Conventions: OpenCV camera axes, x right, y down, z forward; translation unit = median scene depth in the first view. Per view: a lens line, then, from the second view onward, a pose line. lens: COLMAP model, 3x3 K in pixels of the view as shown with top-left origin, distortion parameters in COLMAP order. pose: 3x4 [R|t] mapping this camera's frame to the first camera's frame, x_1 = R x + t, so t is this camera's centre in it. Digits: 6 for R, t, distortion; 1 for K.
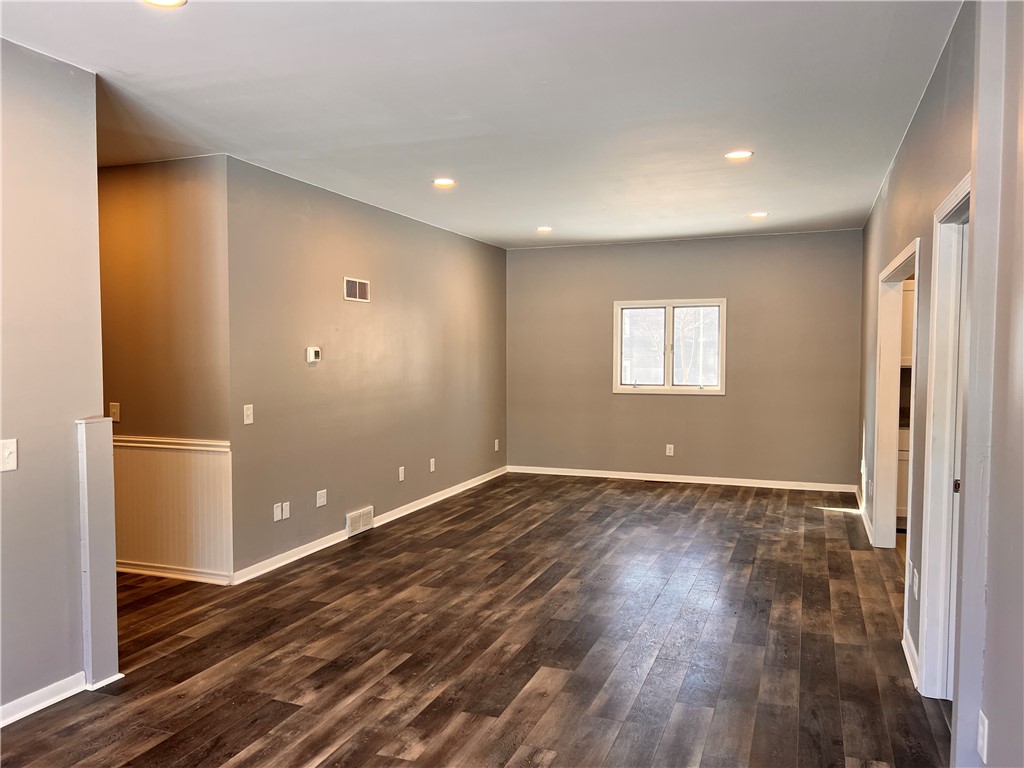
lens RADIAL K [[770.0, 0, 512.0], [0, 770.0, 384.0], [0, 0, 1]] dist [-0.000832, -0.001422]
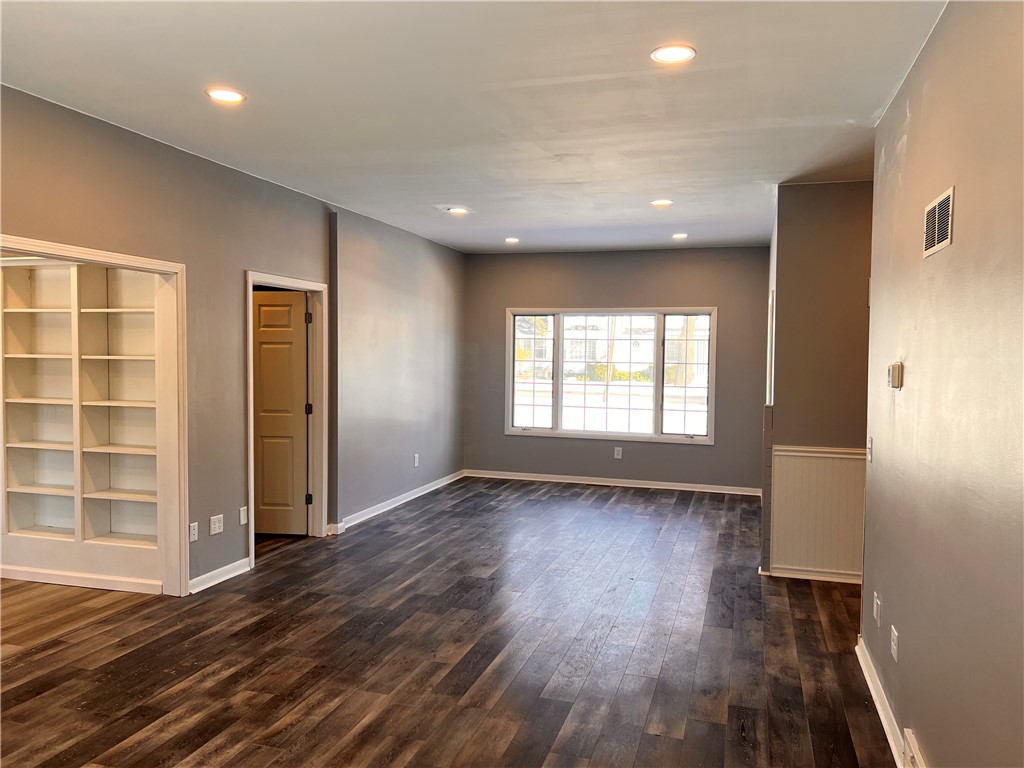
lens RADIAL K [[770.0, 0, 512.0], [0, 770.0, 384.0], [0, 0, 1]] dist [-0.000832, -0.001422]
pose [[-0.997737, -0.008129, -0.066750, 0.069696], [-0.013807, 0.996281, 0.085046, -0.091463], [0.065810, 0.085776, -0.994139, 1.861692]]
